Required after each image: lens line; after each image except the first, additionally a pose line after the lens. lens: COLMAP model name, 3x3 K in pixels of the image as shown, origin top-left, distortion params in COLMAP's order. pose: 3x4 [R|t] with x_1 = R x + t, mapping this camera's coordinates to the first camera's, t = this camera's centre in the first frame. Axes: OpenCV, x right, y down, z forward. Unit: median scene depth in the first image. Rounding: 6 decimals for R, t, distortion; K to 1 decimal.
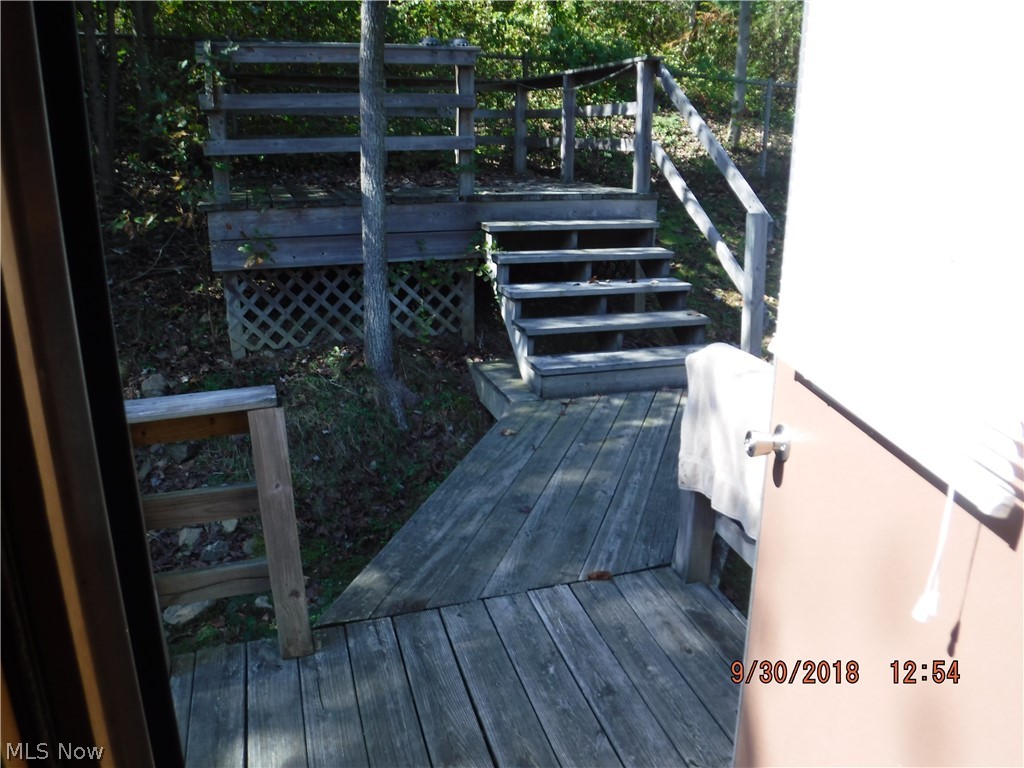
lens RADIAL K [[848.5, 0, 514.3], [0, 848.5, 382.7], [0, 0, 1]] dist [-0.054871, -0.006351]
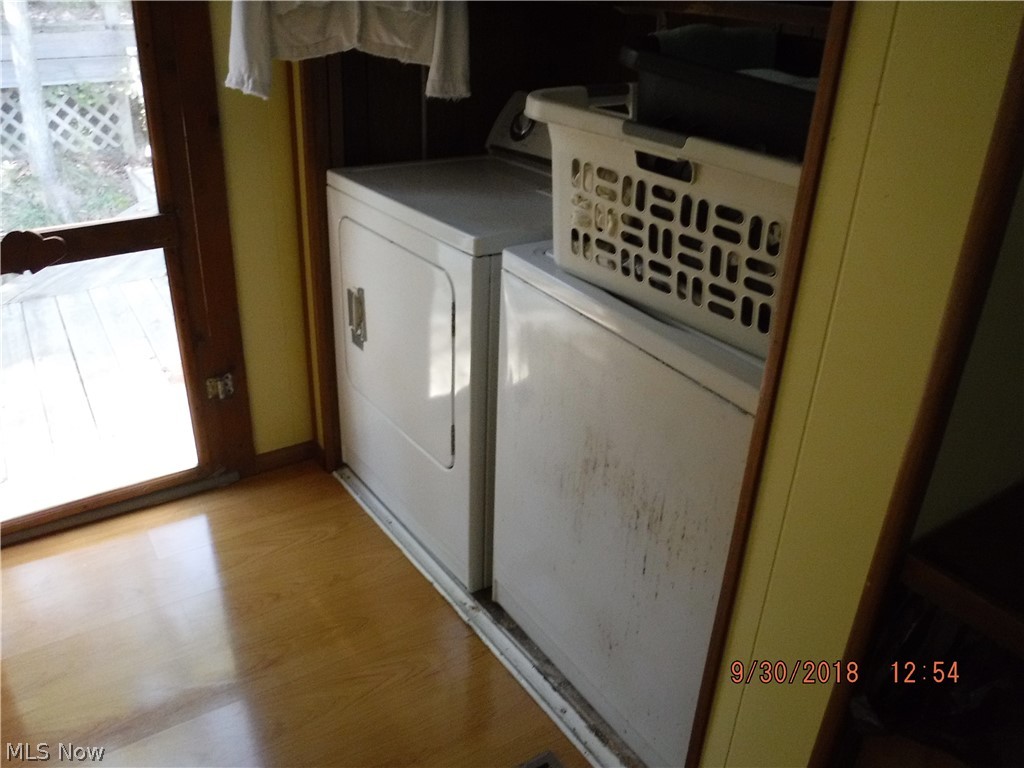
lens RADIAL K [[848.5, 0, 507.9], [0, 848.5, 387.3], [0, 0, 1]] dist [-0.054871, -0.006351]
pose [[0.964759, -0.095034, 0.245374, 0.144574], [0.051975, 0.982955, 0.176346, 0.096891], [-0.257950, -0.157378, 0.953254, -0.301937]]
